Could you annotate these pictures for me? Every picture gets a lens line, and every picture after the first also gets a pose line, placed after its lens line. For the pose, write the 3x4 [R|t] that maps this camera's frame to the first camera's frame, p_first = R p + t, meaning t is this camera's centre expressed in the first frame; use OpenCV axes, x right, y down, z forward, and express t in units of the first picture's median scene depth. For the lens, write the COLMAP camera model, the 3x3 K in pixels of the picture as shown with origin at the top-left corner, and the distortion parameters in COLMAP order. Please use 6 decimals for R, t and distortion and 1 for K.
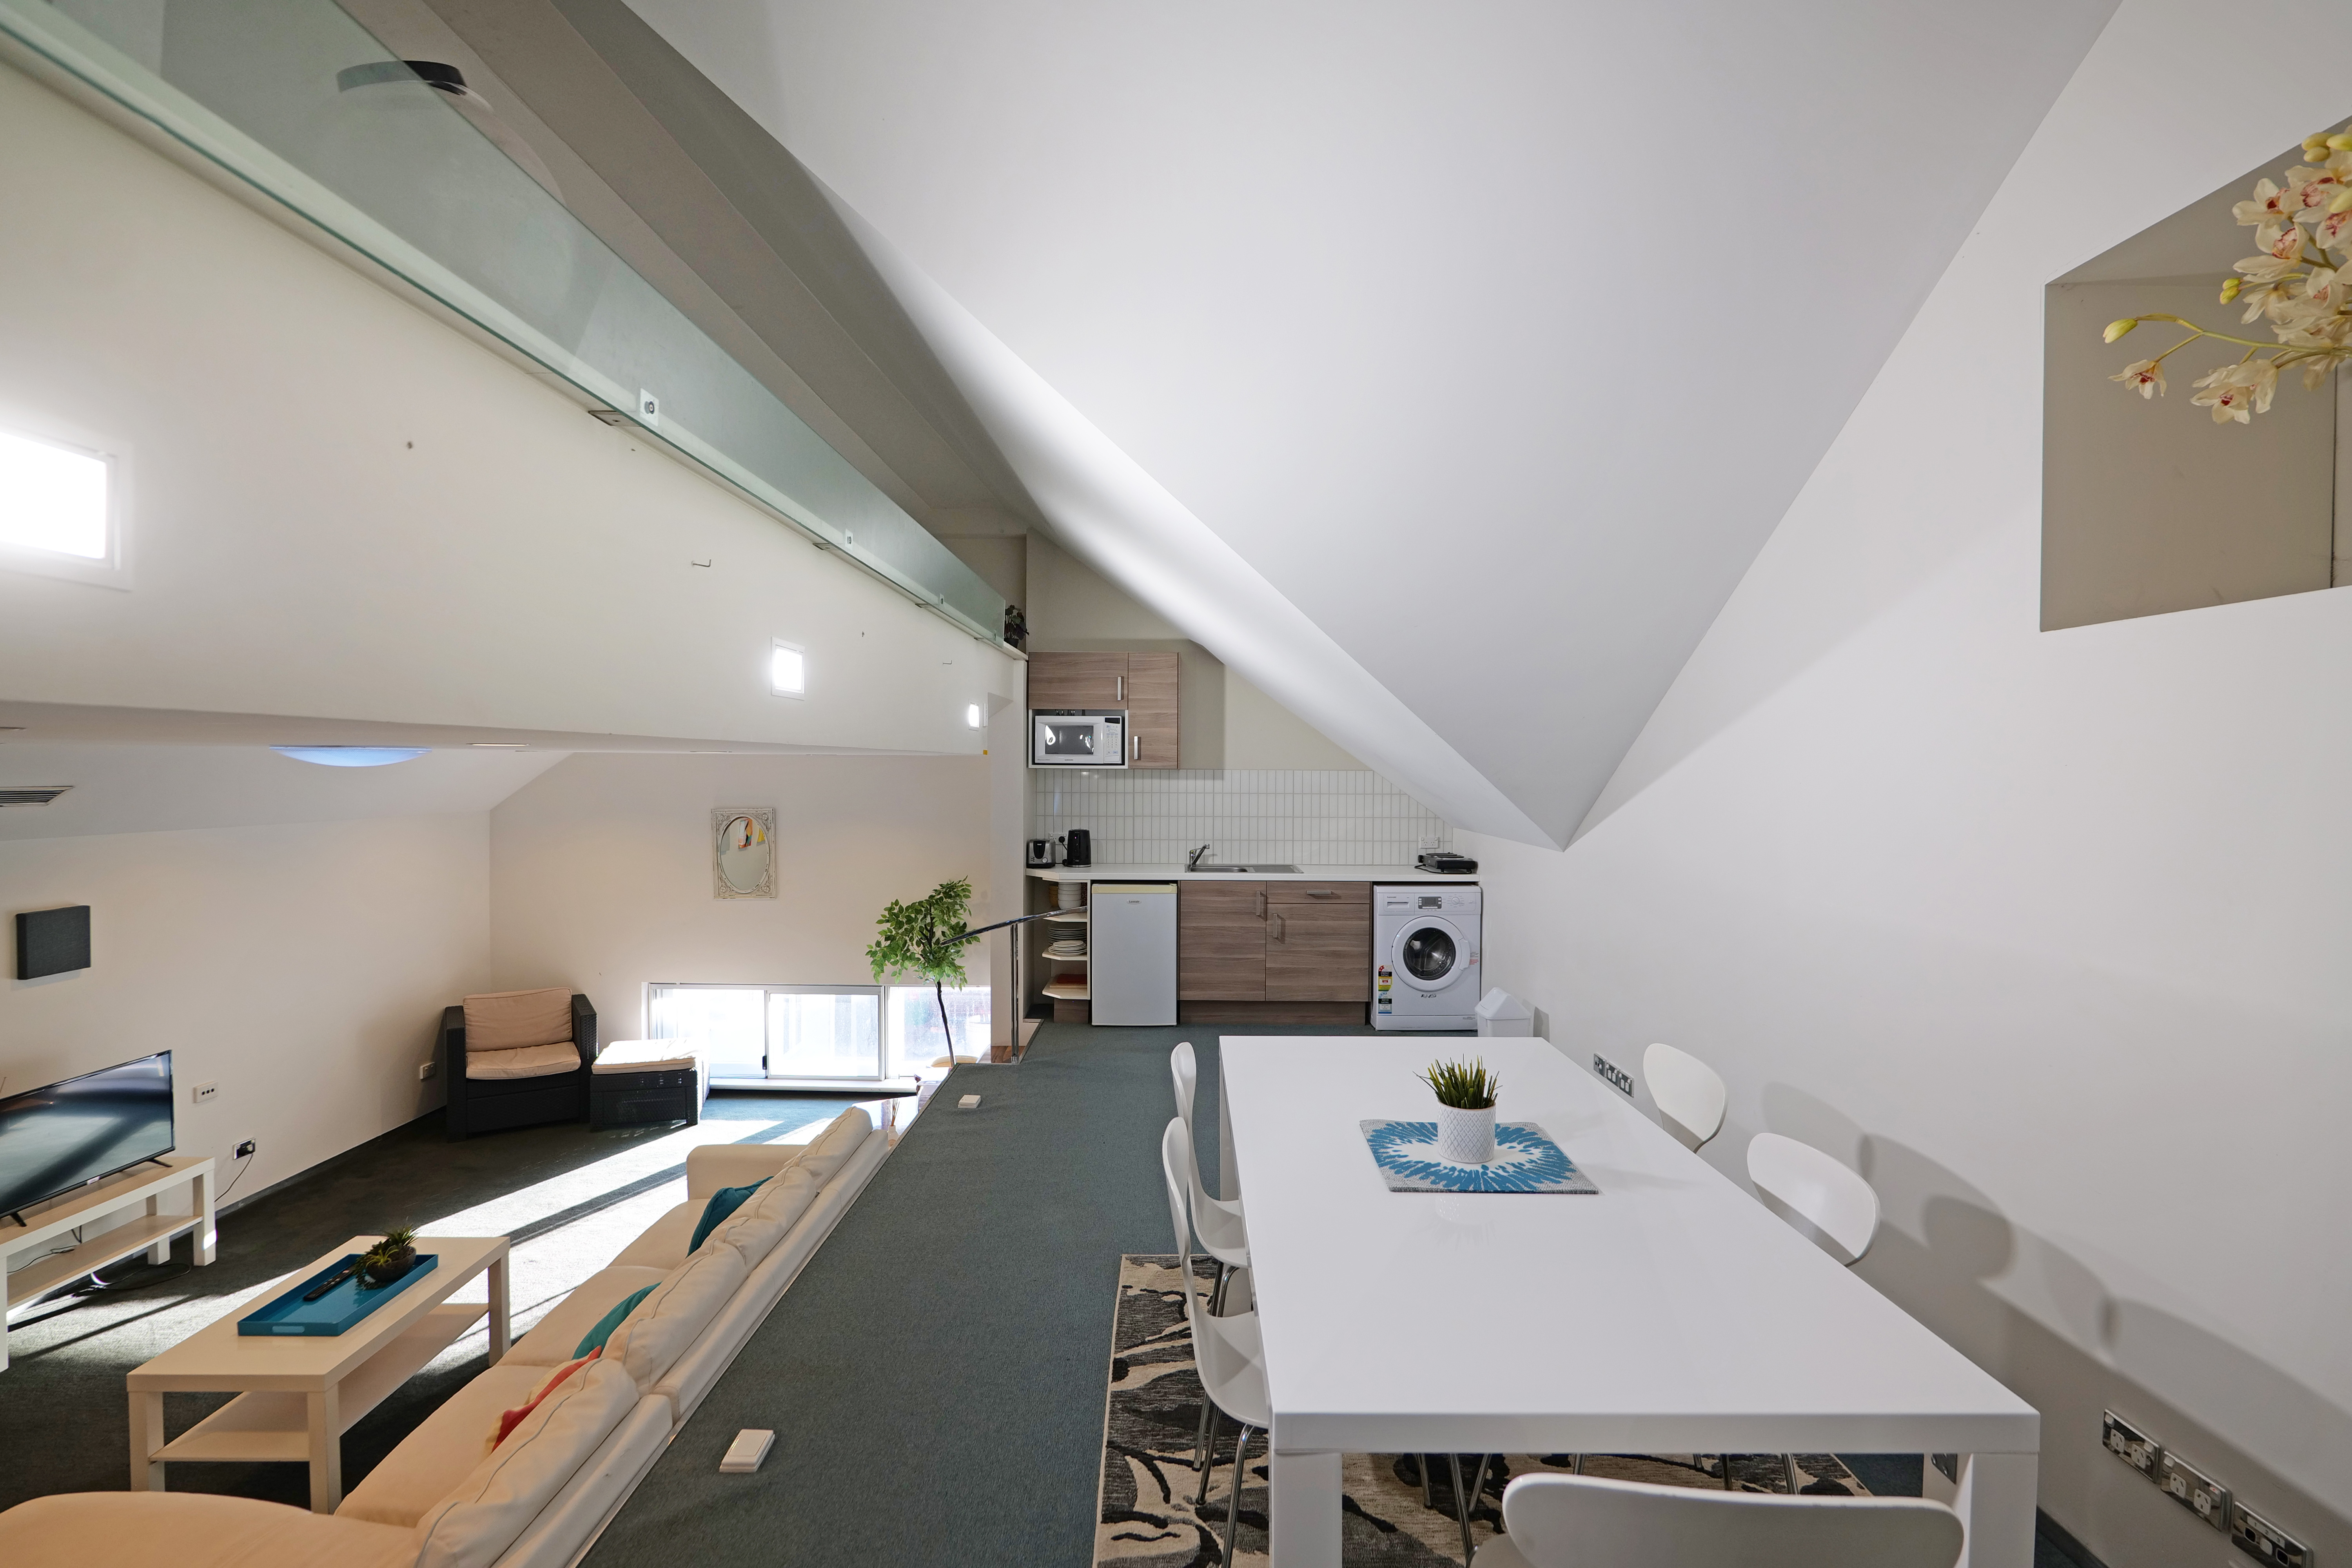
lens RADIAL K [[1116.5, 0, 1174.2], [0, 1116.5, 786.3], [0, 0, 1]] dist [-0.003723, -0.002121]
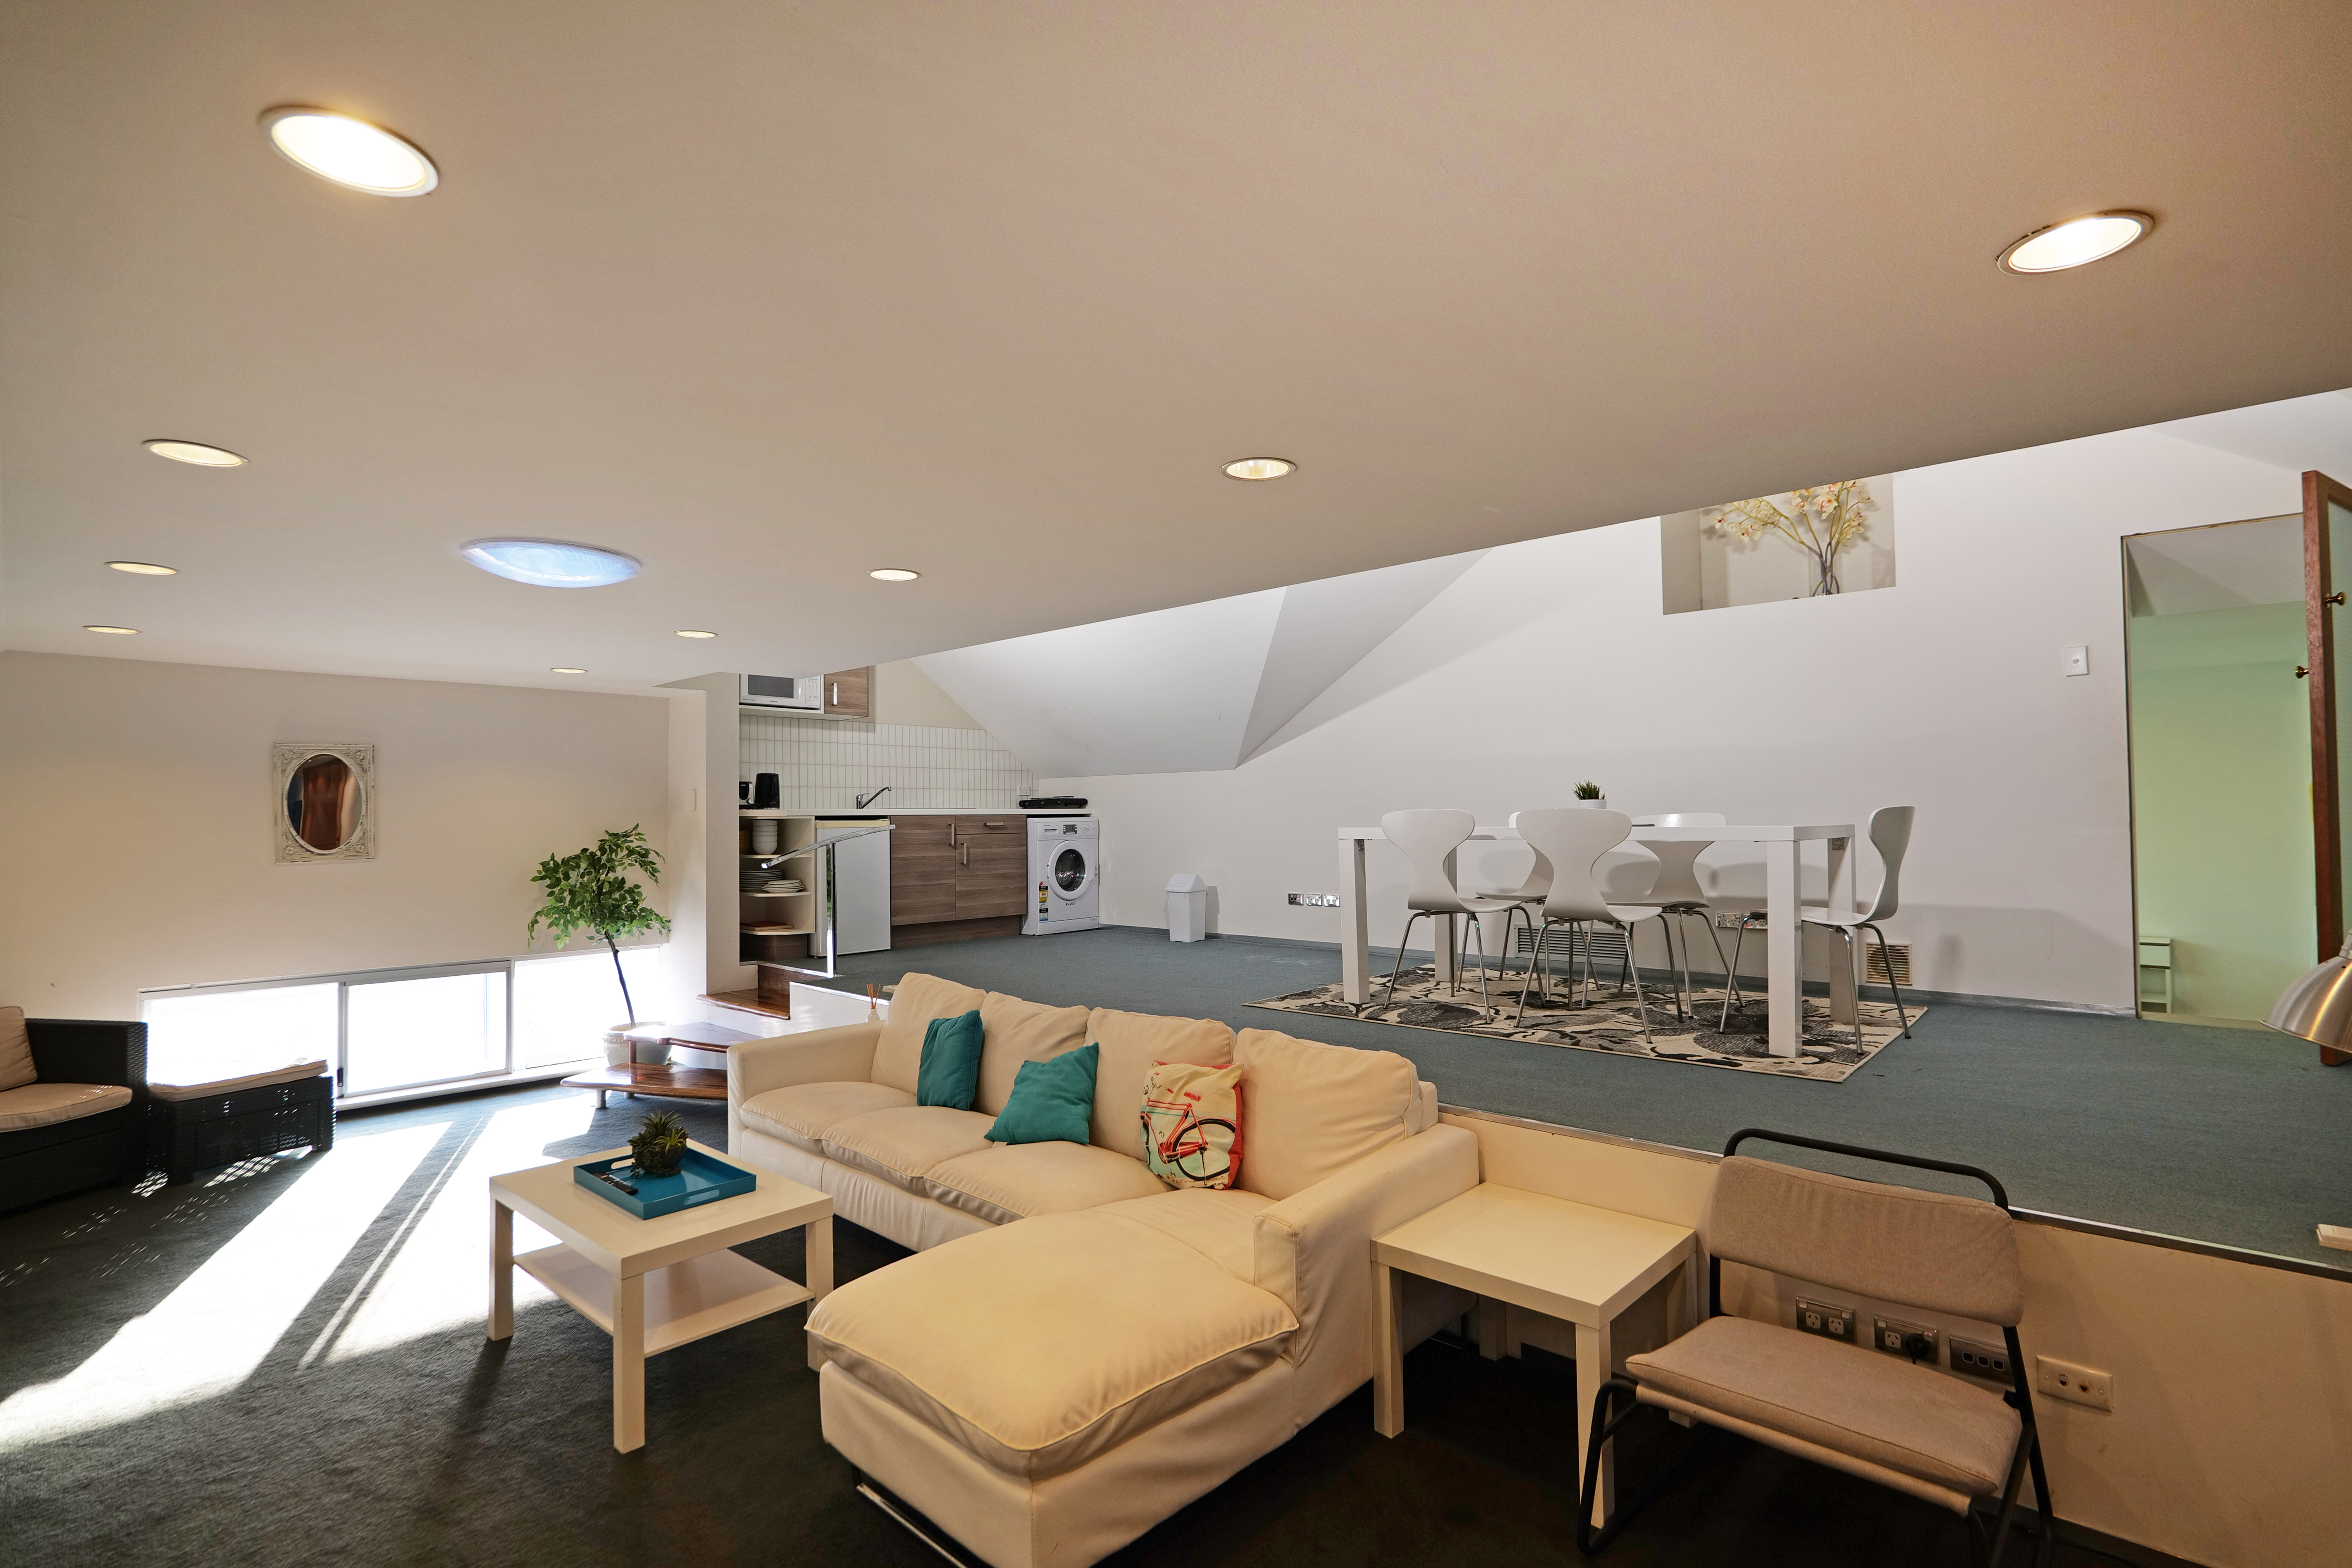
lens RADIAL K [[1116.5, 0, 1184.5], [0, 1116.5, 802.7], [0, 0, 1]] dist [-0.003723, -0.002121]
pose [[0.668081, -0.002812, 0.744083, -0.610876], [0.029671, 0.999298, -0.022864, 0.104202], [-0.743497, 0.037352, 0.667695, 0.055446]]
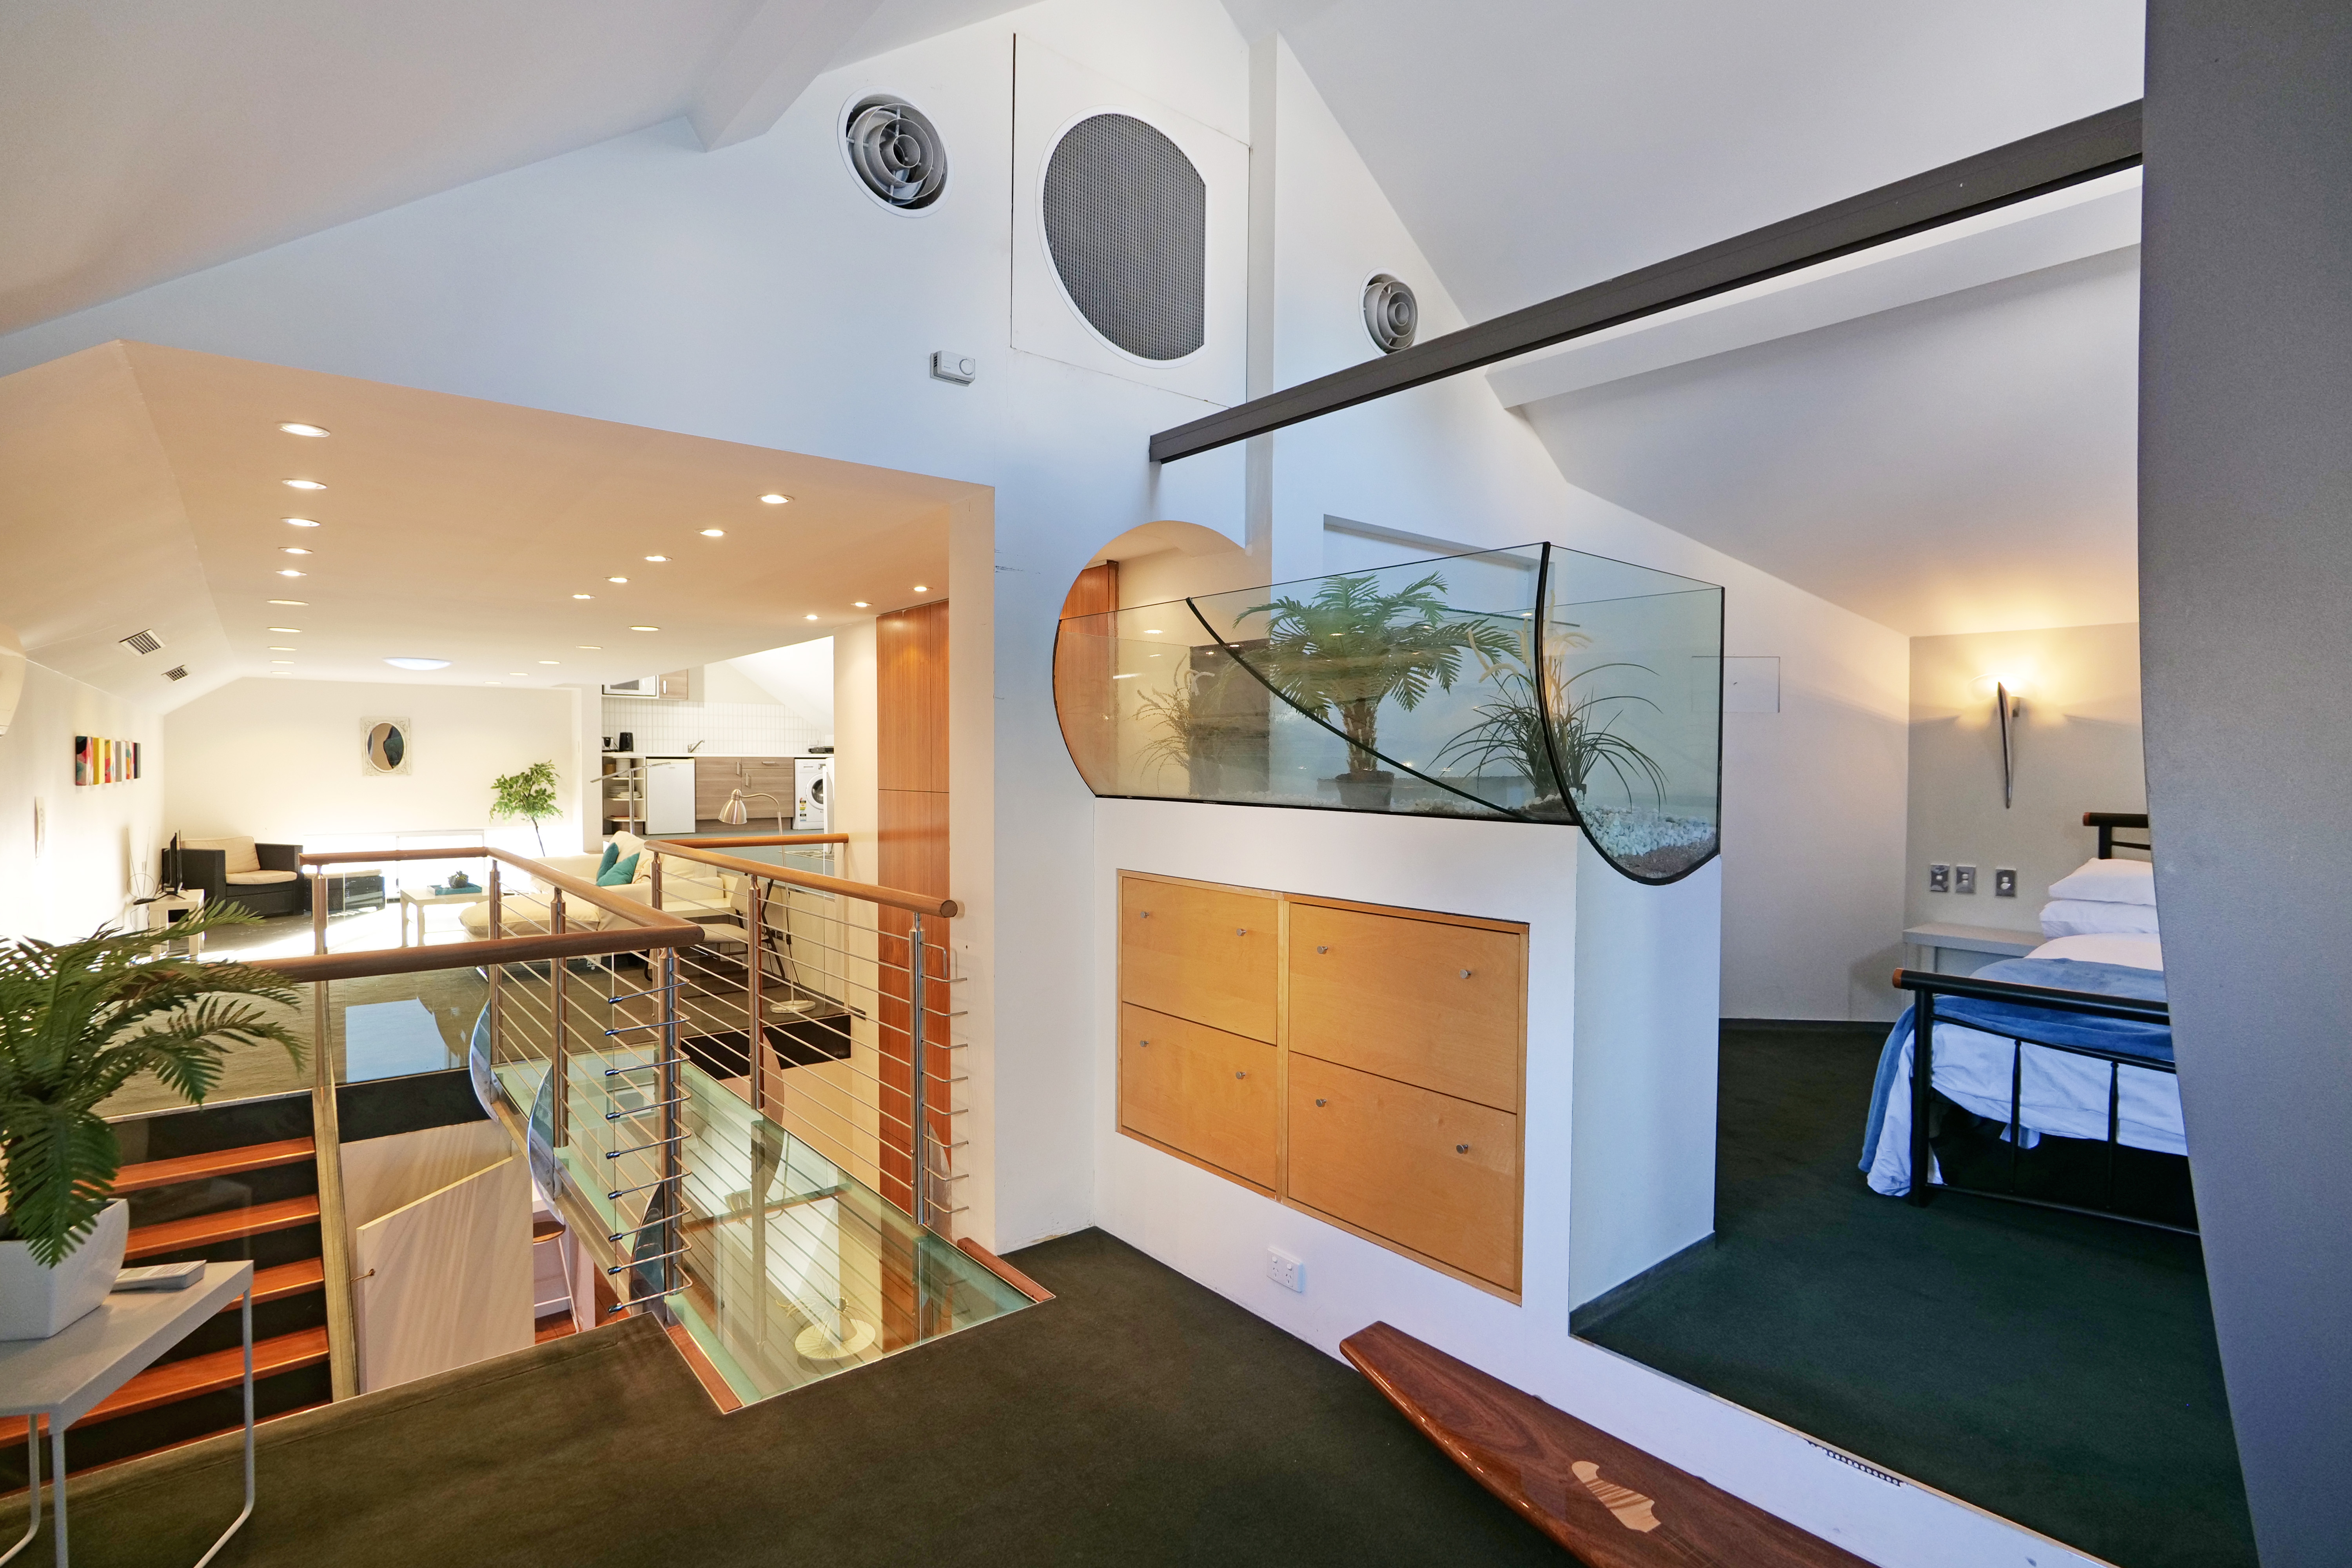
lens RADIAL K [[1116.5, 0, 1173.2], [0, 1116.5, 777.7], [0, 0, 1]] dist [-0.003723, -0.002121]
pose [[0.766284, -0.013533, 0.642359, -0.593679], [0.012262, 0.999904, 0.006439, 0.116832], [-0.642385, 0.002943, 0.766377, -0.989617]]
